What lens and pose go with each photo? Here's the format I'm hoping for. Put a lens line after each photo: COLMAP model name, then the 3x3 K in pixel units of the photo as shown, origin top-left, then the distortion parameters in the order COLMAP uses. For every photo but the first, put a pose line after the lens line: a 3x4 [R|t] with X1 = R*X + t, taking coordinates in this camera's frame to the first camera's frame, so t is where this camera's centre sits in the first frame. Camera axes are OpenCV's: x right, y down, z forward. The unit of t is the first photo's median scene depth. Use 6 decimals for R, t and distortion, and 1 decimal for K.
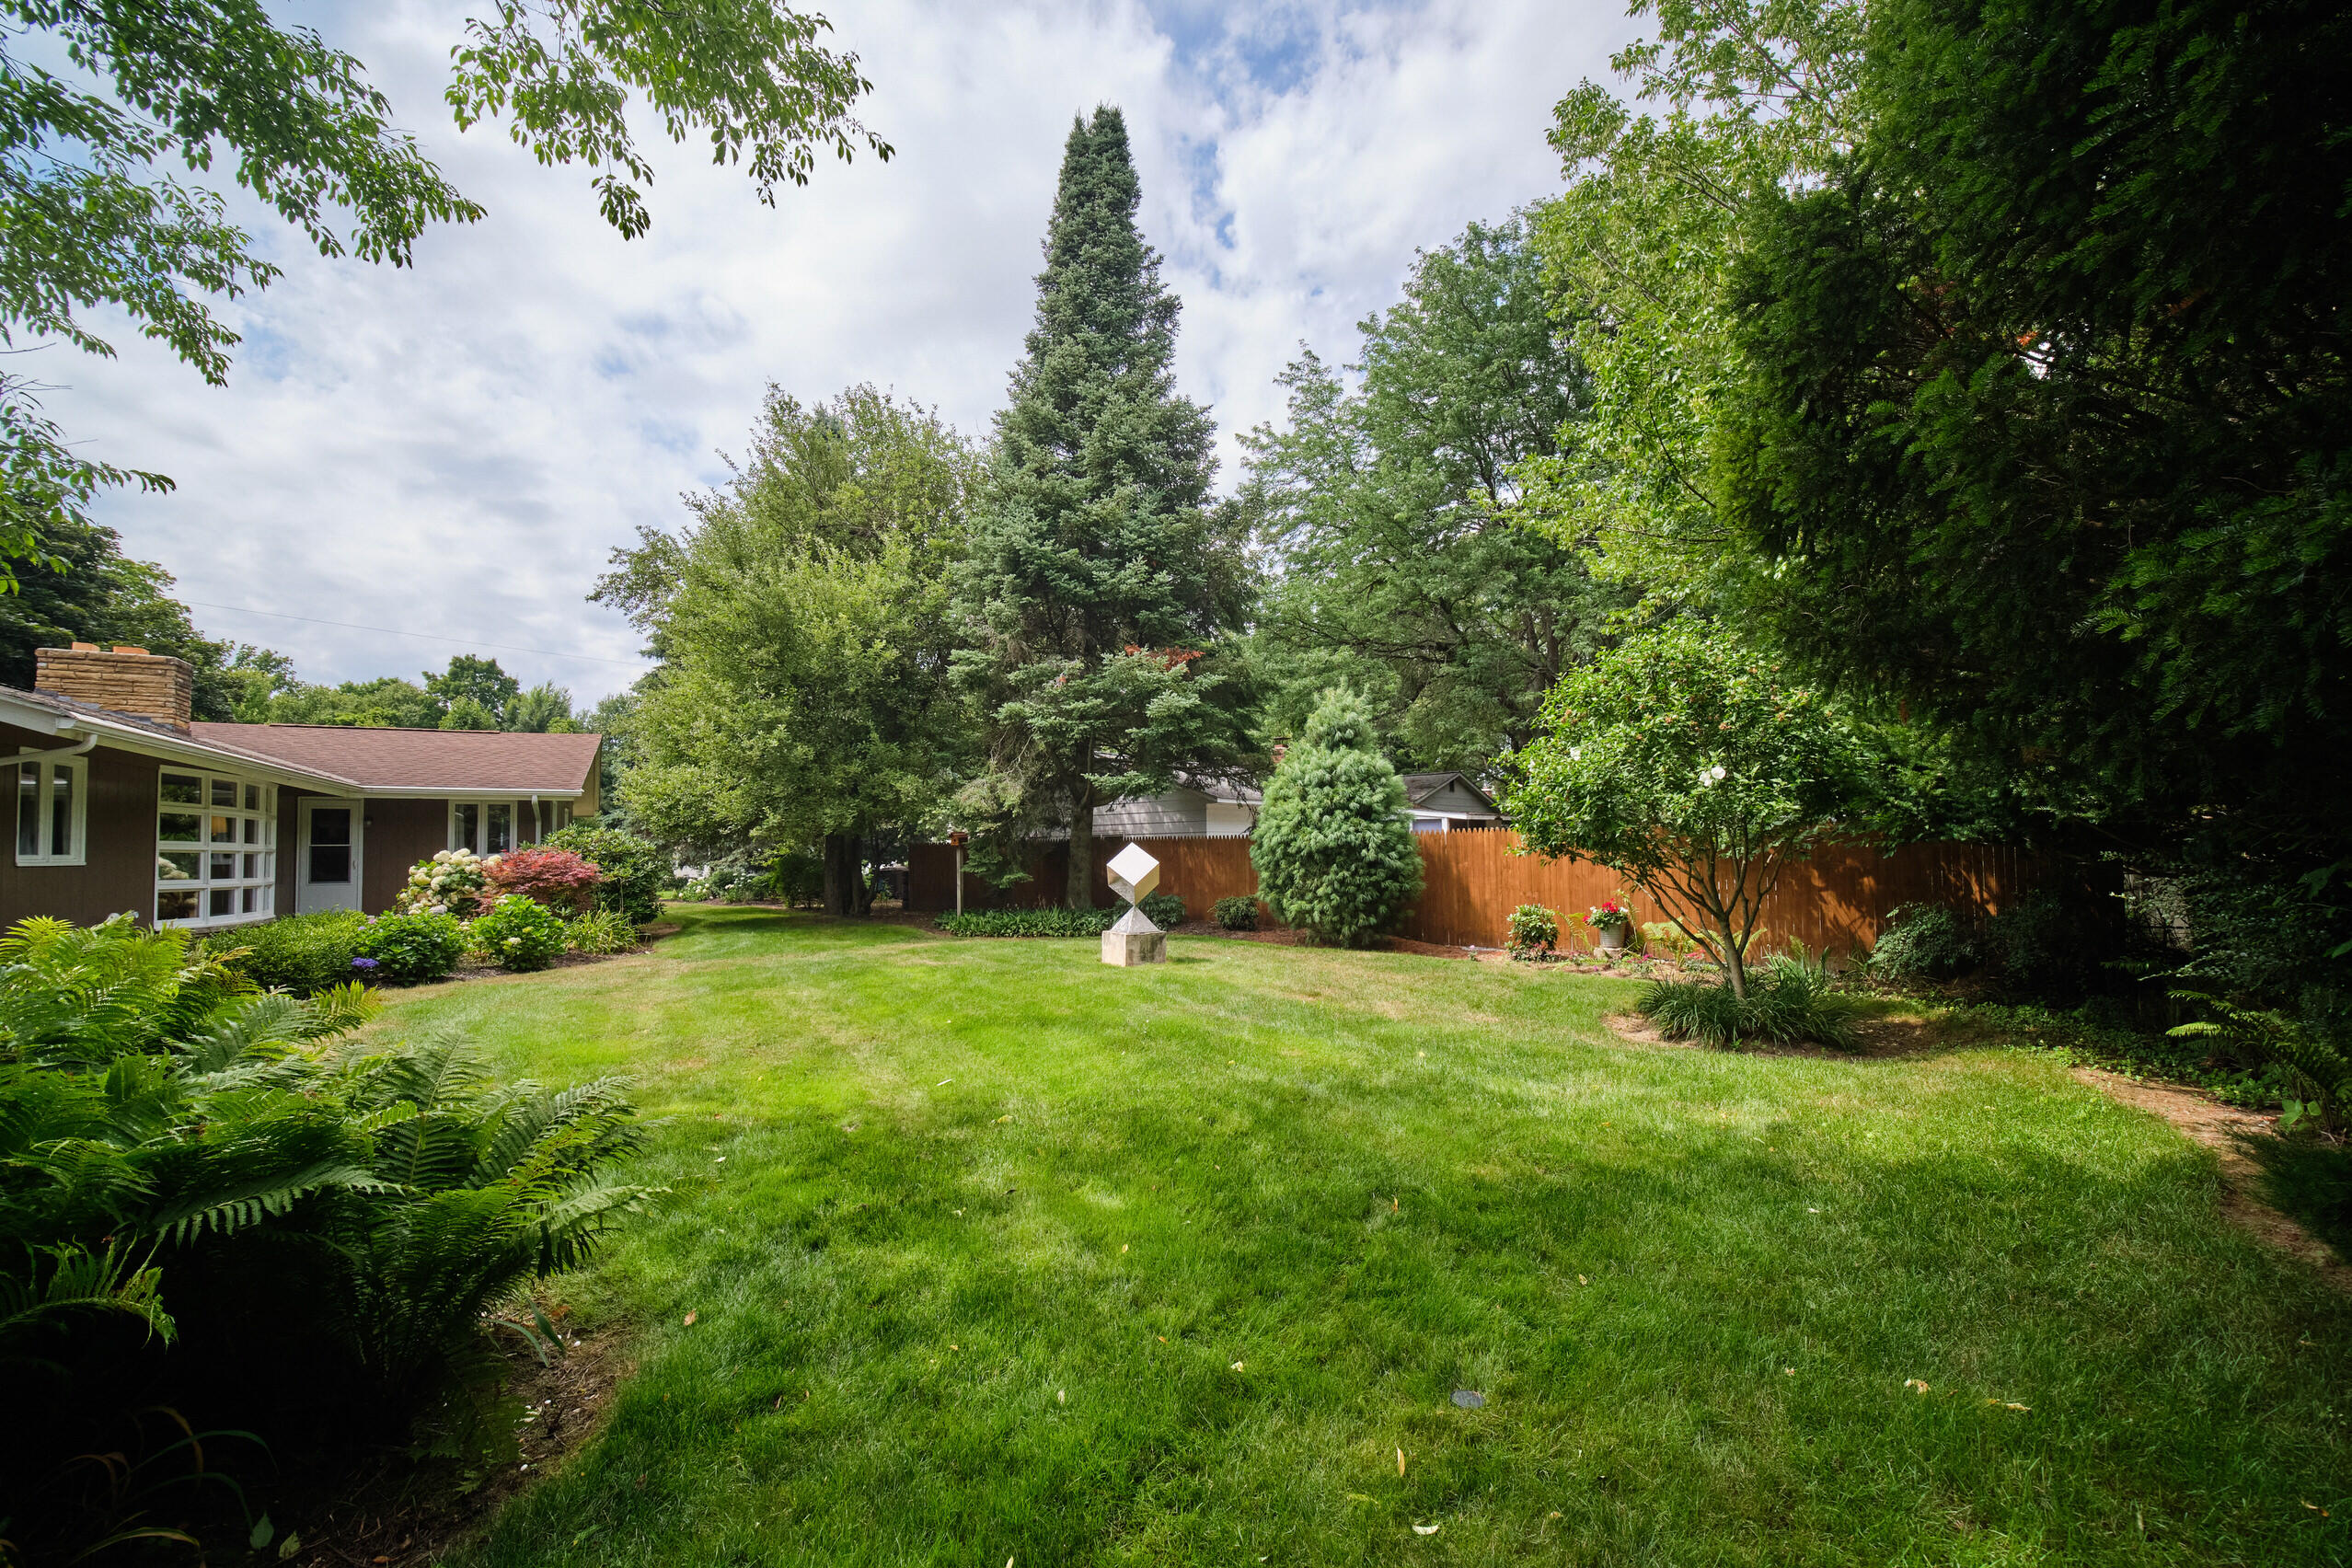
lens RADIAL K [[933.9, 0, 1169.7], [0, 933.9, 789.1], [0, 0, 1]] dist [-0.002093, -0.000413]
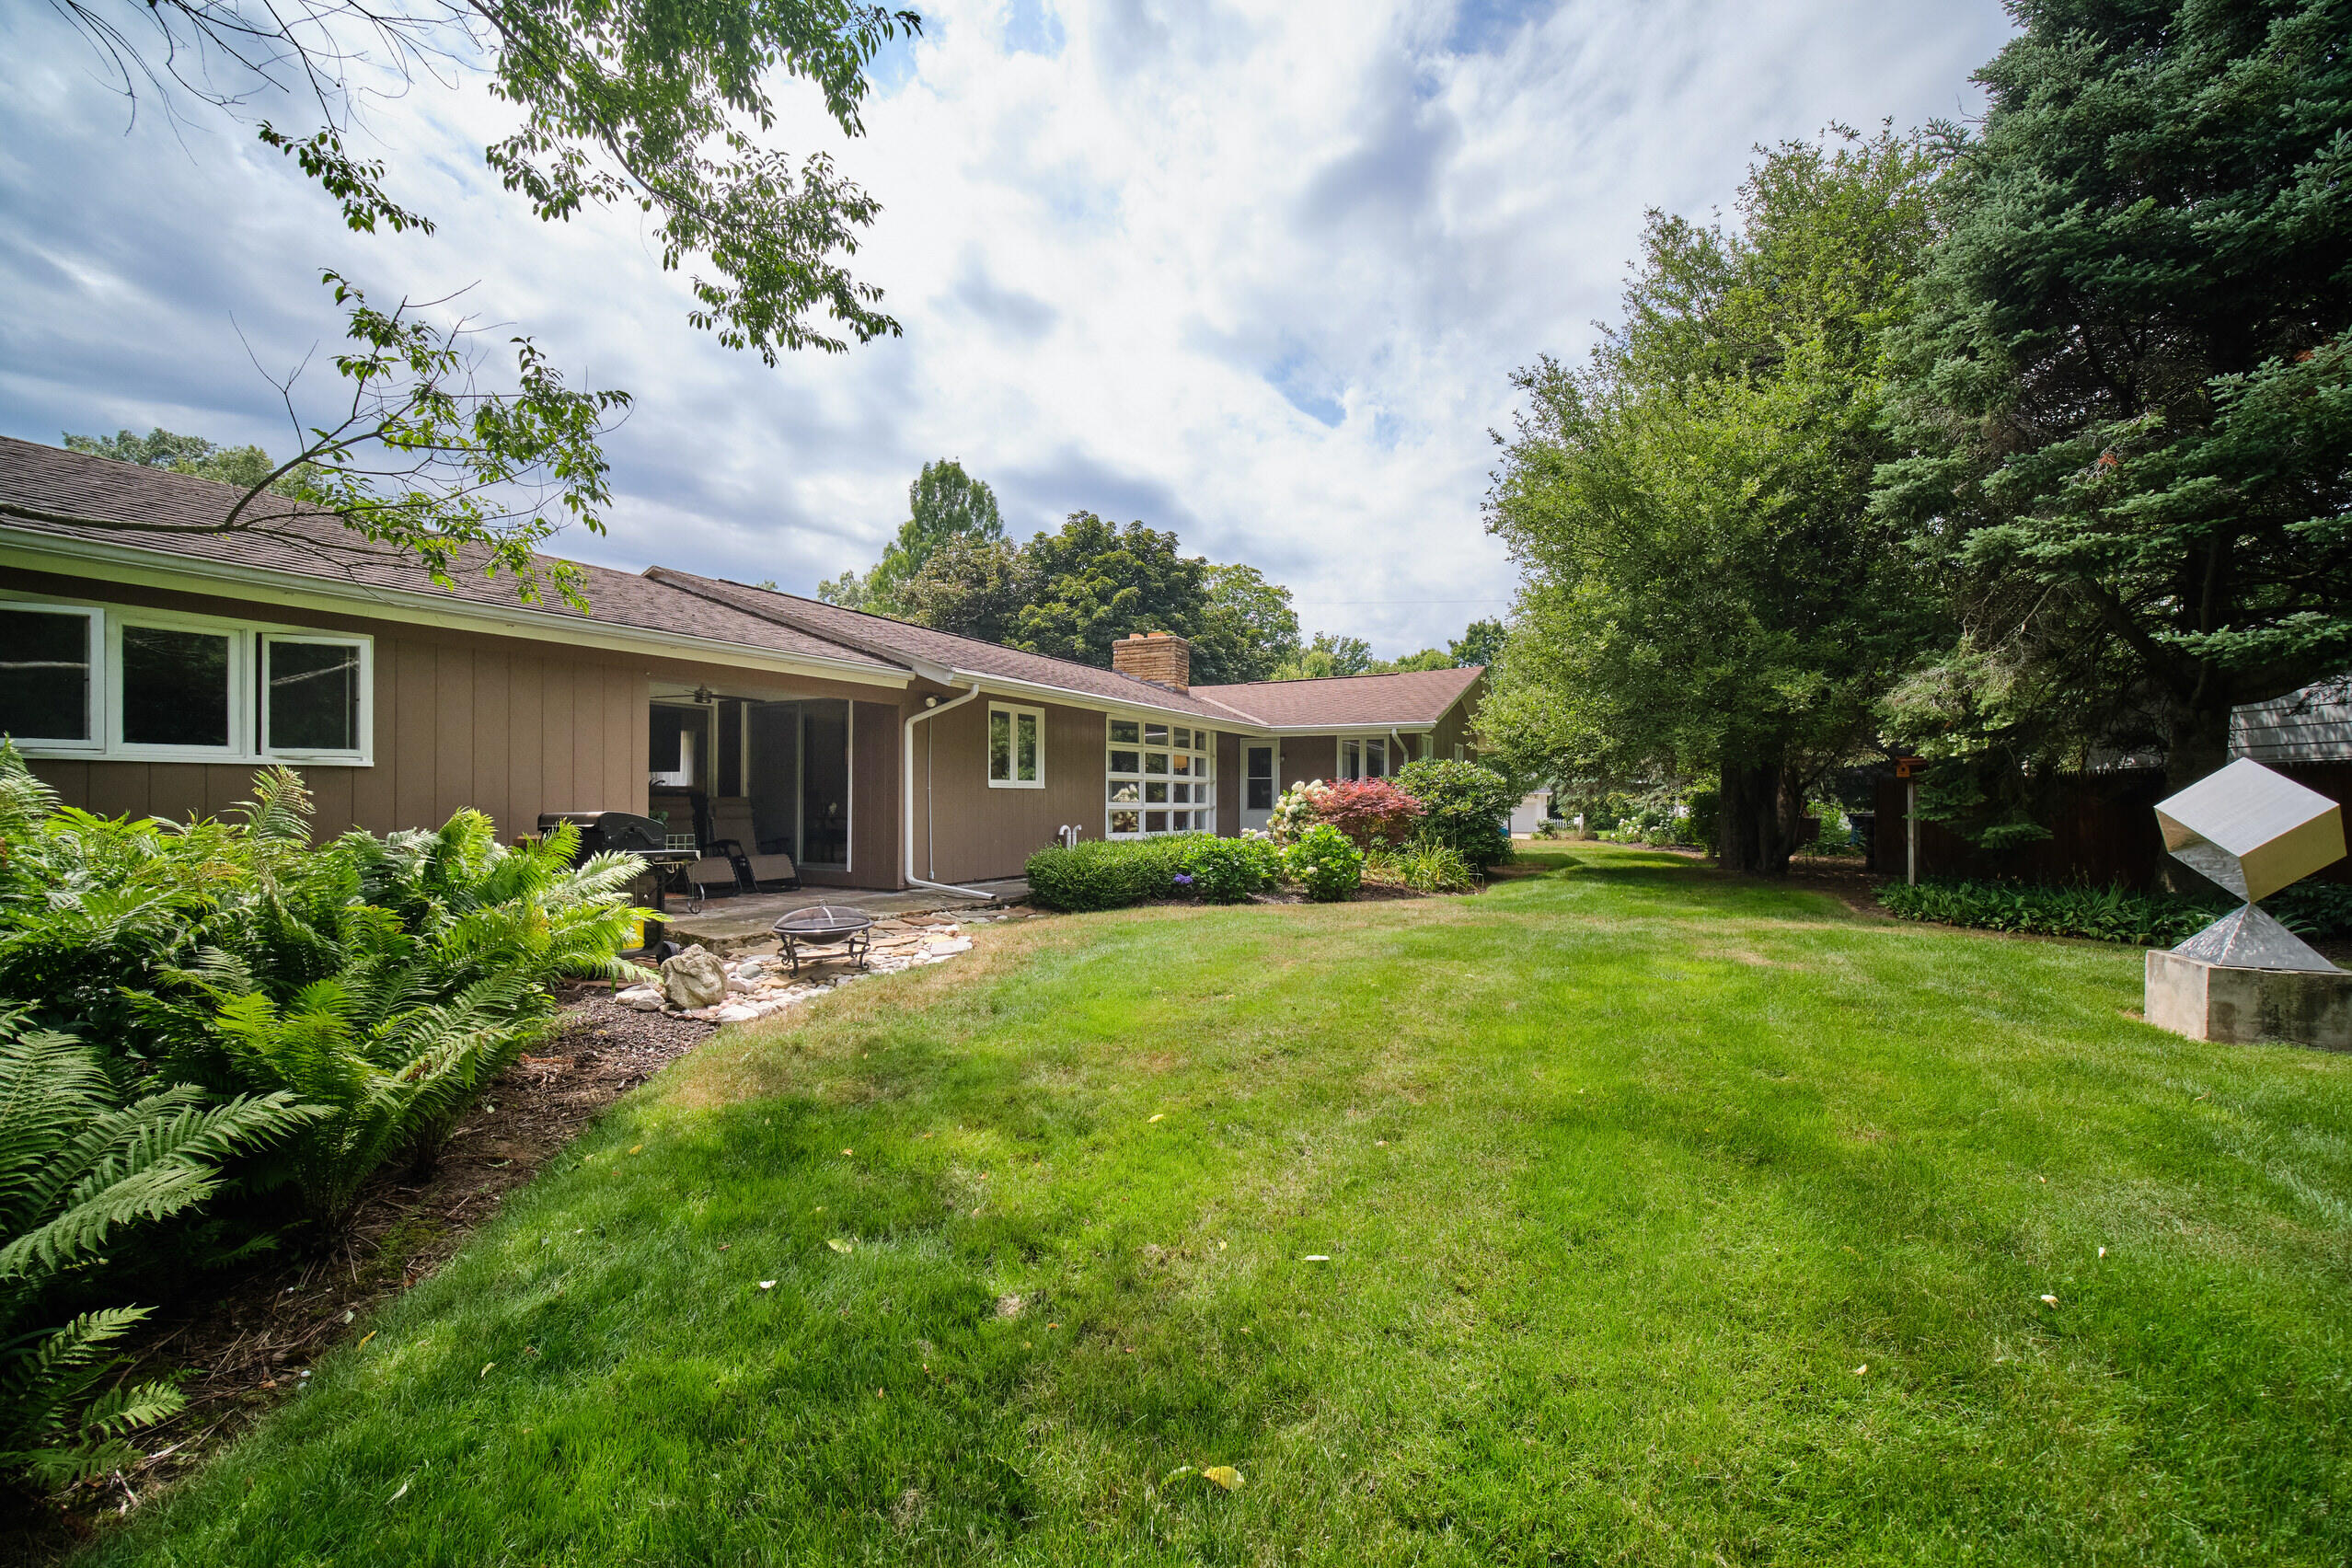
lens RADIAL K [[933.9, 0, 1169.7], [0, 933.9, 789.1], [0, 0, 1]] dist [-0.002093, -0.000413]
pose [[0.549818, 0.007451, -0.835251, 0.033945], [0.044538, 0.998276, 0.038223, 0.024085], [0.834096, -0.058216, 0.548538, 0.252547]]
